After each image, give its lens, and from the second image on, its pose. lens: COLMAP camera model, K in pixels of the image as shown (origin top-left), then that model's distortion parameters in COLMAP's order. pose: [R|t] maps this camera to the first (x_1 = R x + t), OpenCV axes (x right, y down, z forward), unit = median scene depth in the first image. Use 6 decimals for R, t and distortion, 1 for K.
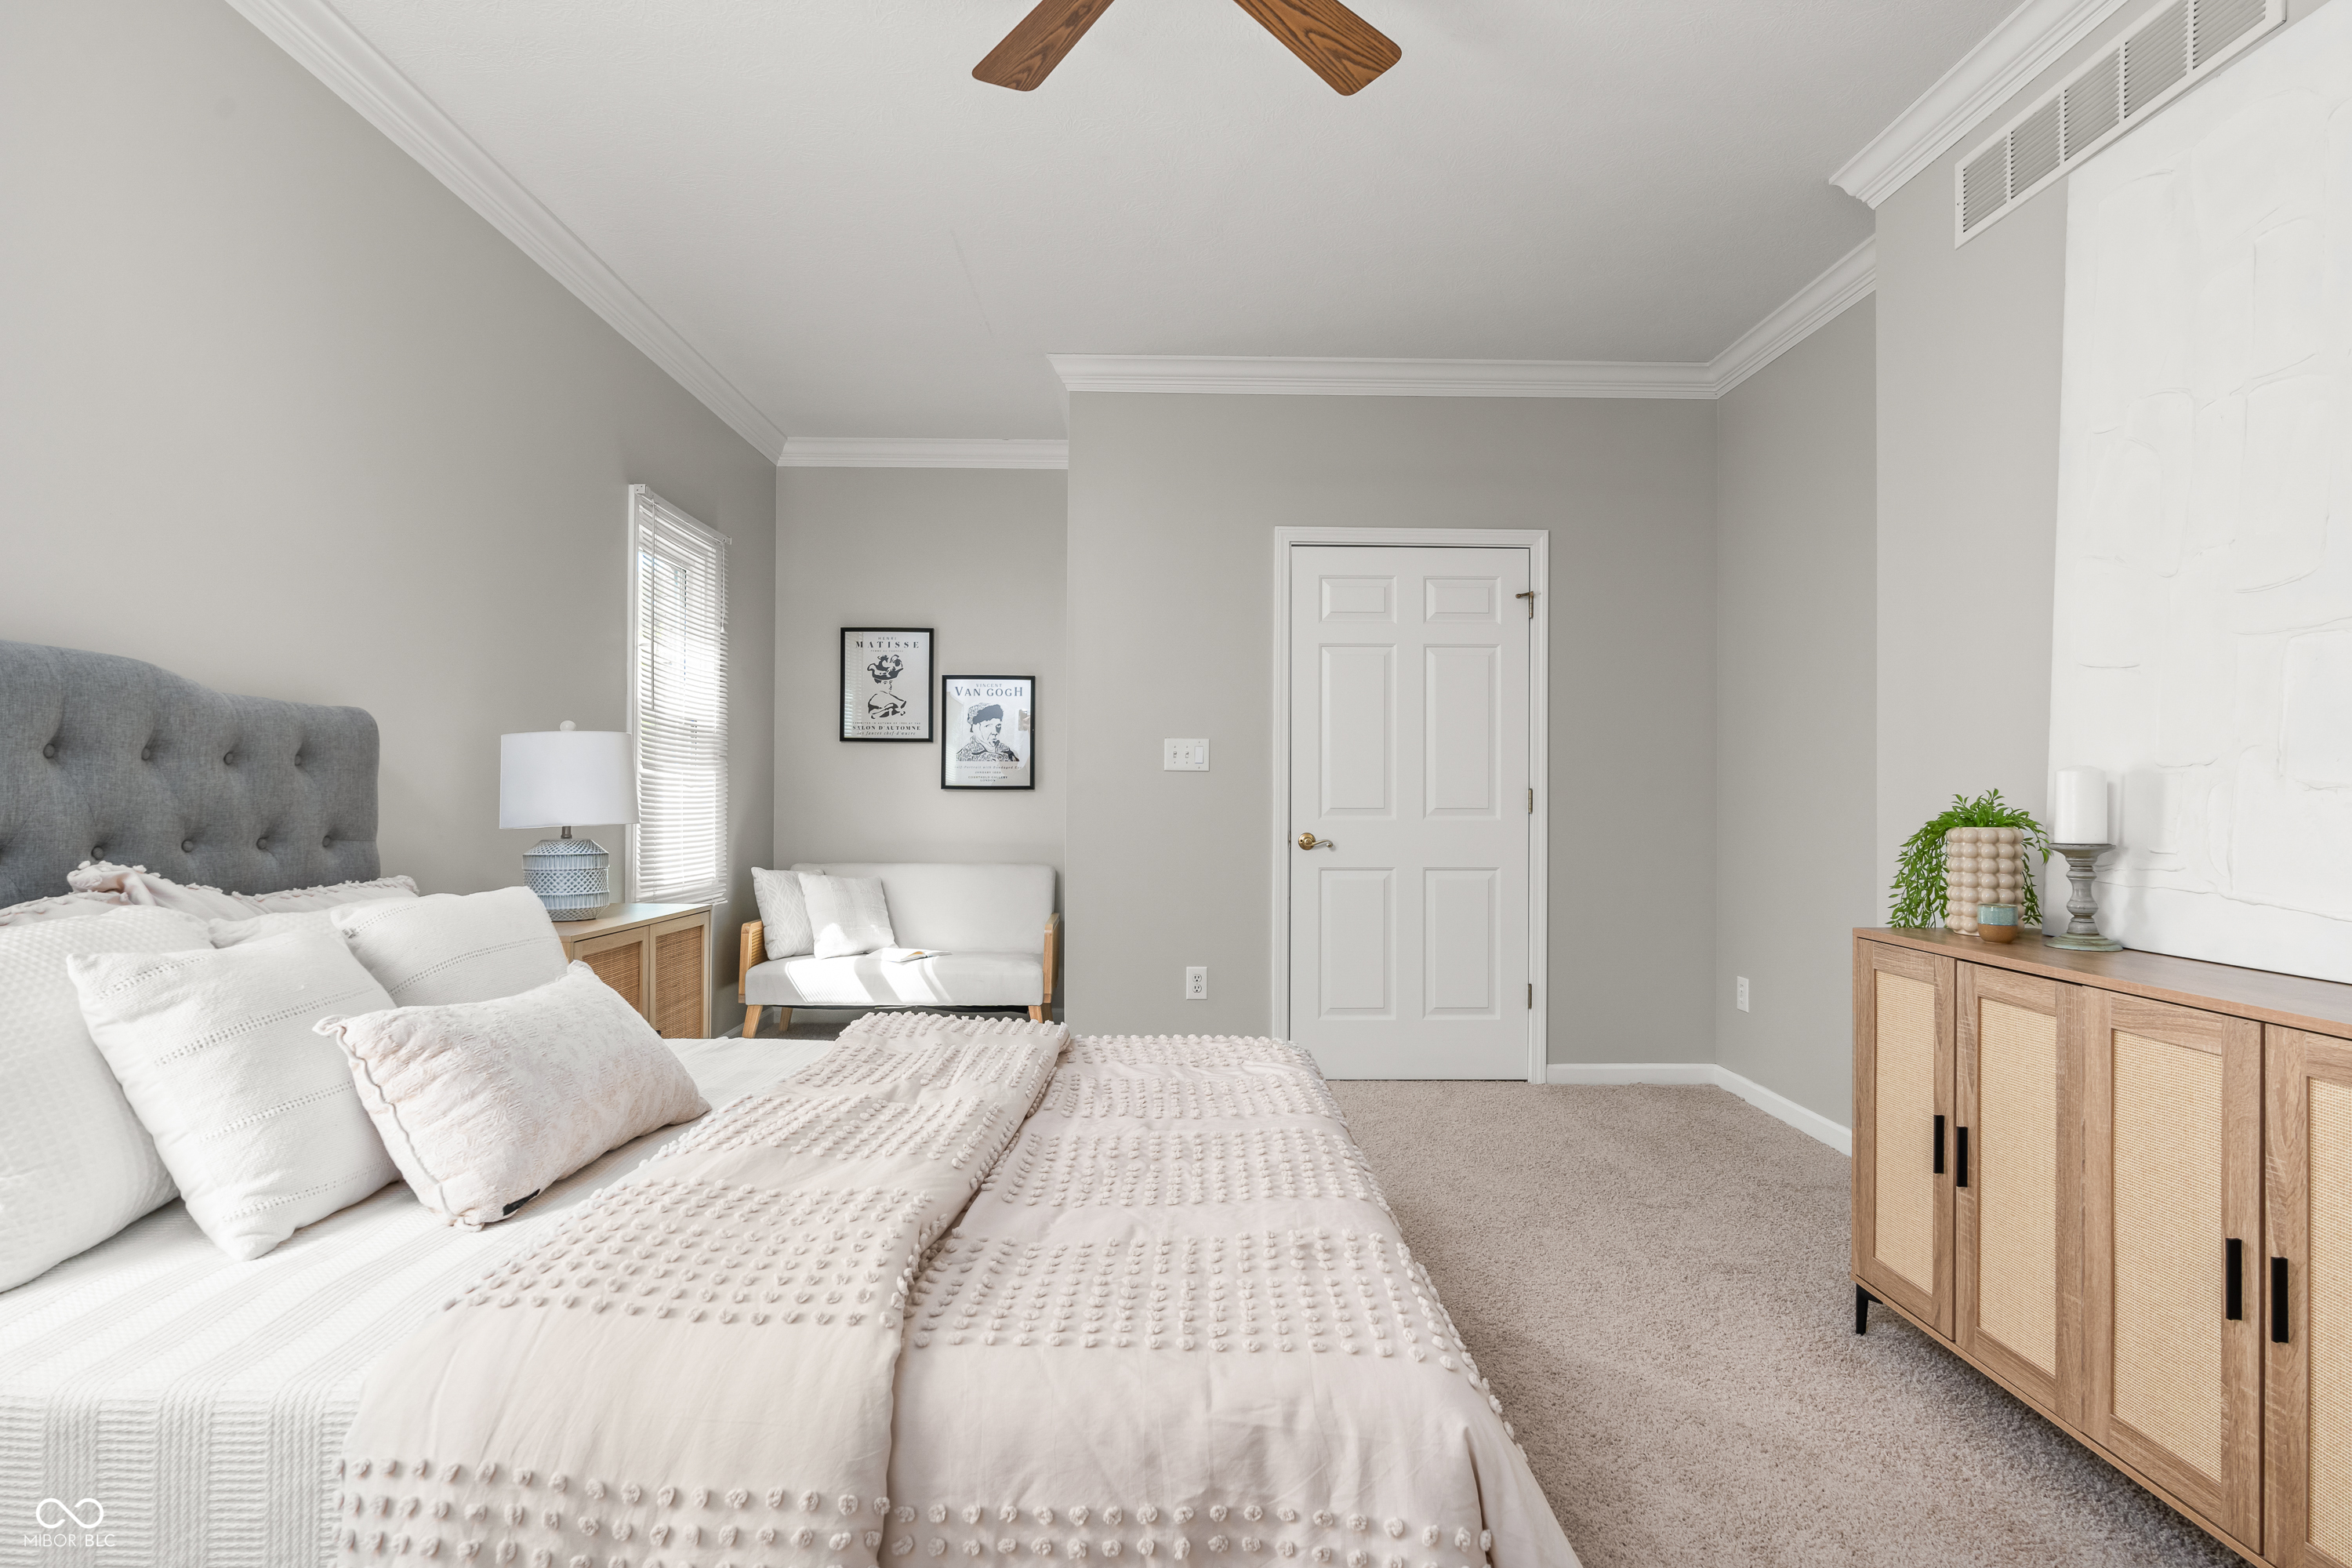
lens RADIAL K [[1194.4, 0, 1177.7], [0, 1194.4, 788.6], [0, 0, 1]] dist [0.001053, 0.000077]
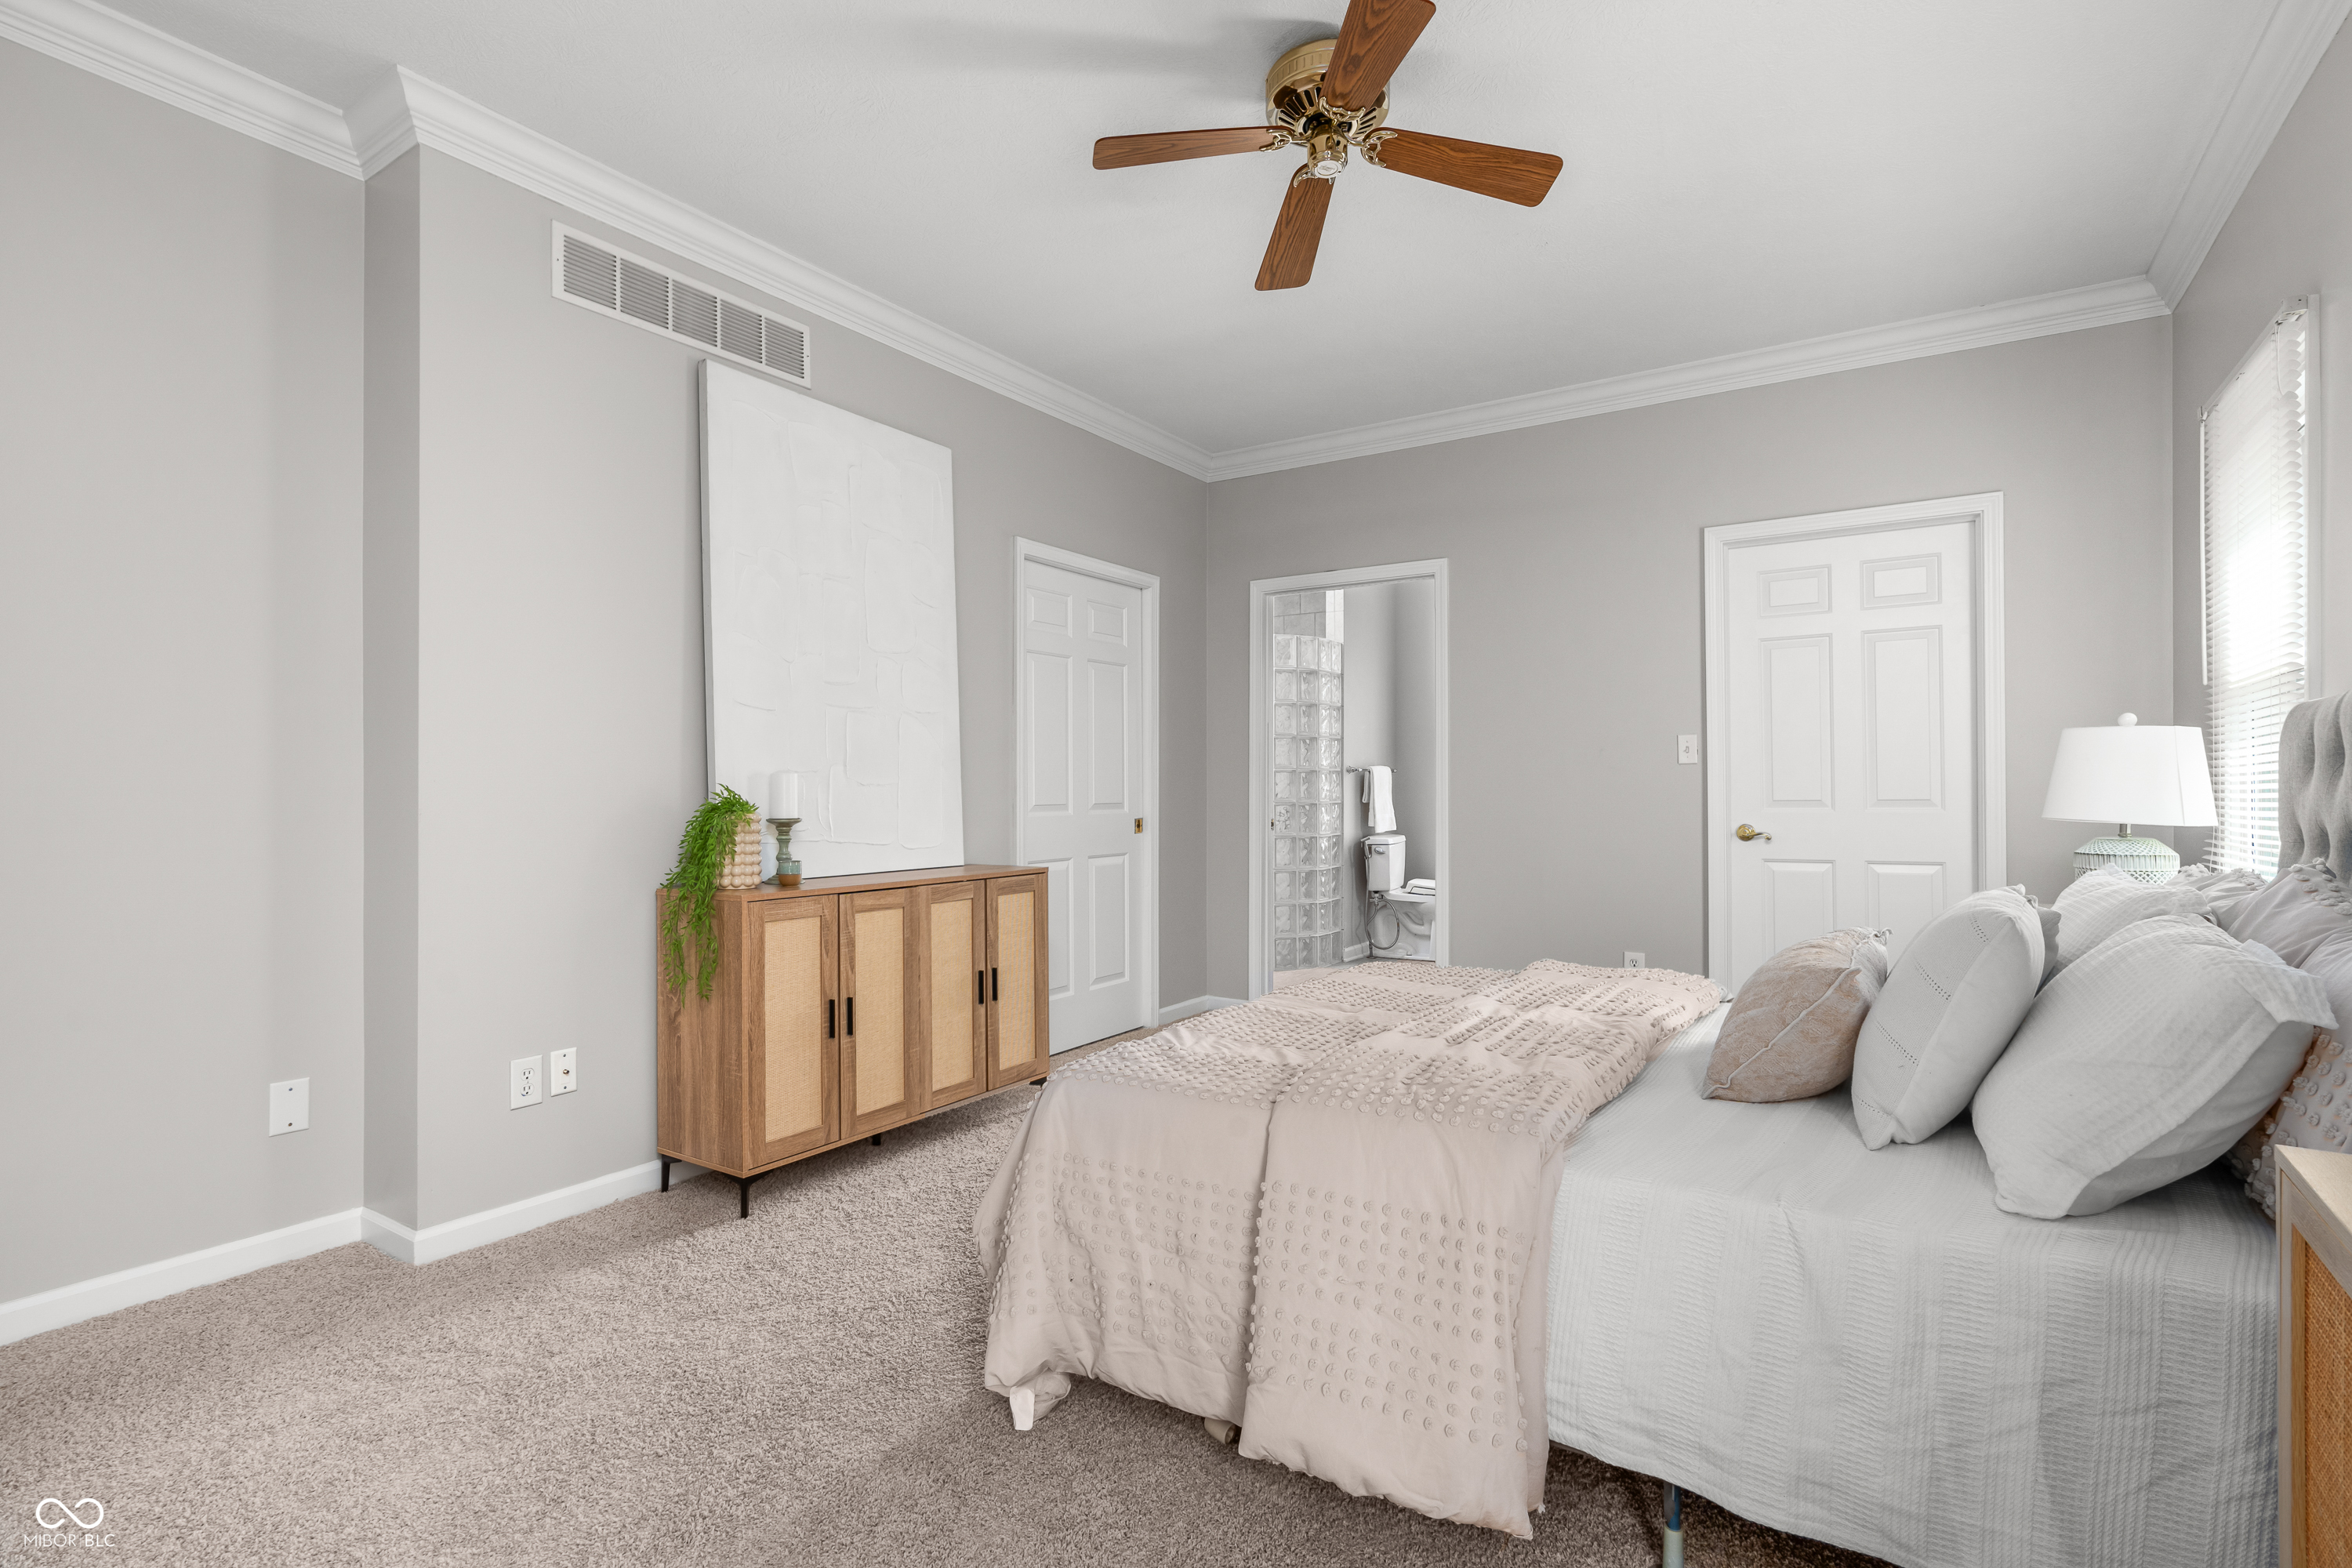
lens RADIAL K [[1128.8, 0, 1175.0], [0, 1128.8, 785.4], [0, 0, 1]] dist [0.000436, 0.000021]
pose [[-0.835351, -0.002991, 0.549708, -0.531876], [-0.004277, 0.999990, -0.001059, 0.000324], [-0.549700, -0.003235, -0.835356, 2.030562]]
